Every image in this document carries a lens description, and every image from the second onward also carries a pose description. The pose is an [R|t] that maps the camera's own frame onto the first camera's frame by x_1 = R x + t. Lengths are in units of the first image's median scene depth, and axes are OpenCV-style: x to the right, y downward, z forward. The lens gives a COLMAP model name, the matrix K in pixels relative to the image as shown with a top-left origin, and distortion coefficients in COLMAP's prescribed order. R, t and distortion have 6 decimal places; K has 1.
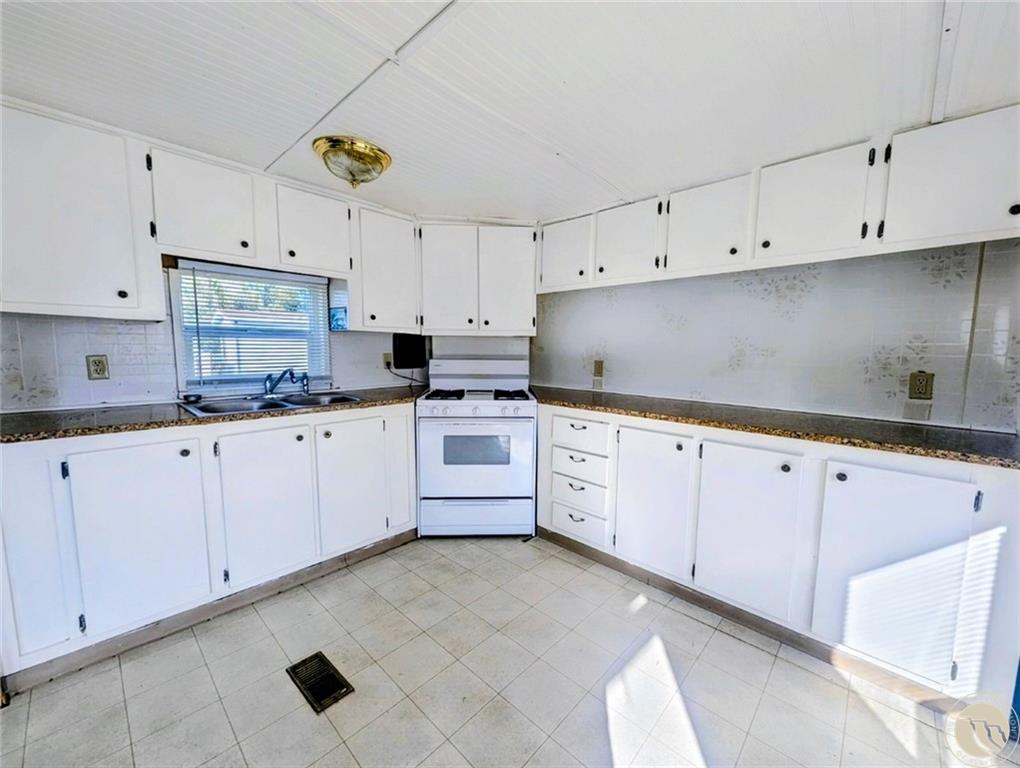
lens RADIAL K [[410.2, 0, 502.5], [0, 410.2, 387.9], [0, 0, 1]] dist [-0.000597, -0.000251]
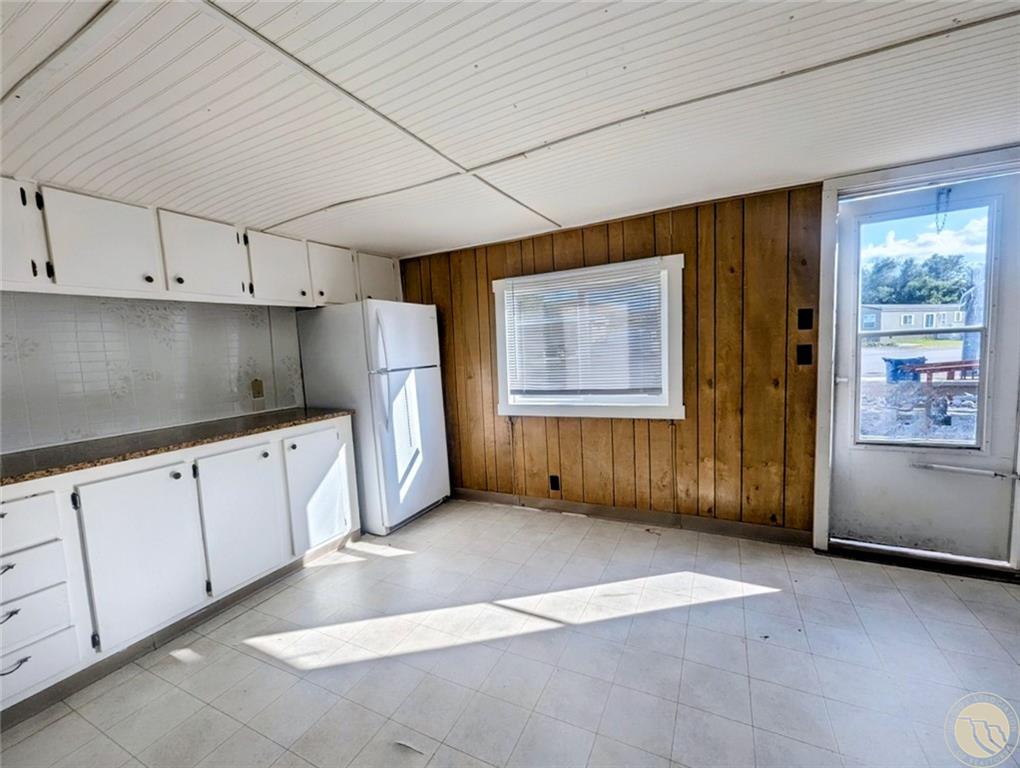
lens RADIAL K [[419.6, 0, 510.0], [0, 419.6, 384.0], [0, 0, 1]] dist [0.008551, -0.000052]
pose [[-0.294636, -0.082725, 0.952022, -0.615487], [0.141861, 0.981421, 0.129183, -0.072154], [-0.945021, 0.173116, -0.277426, 0.409146]]
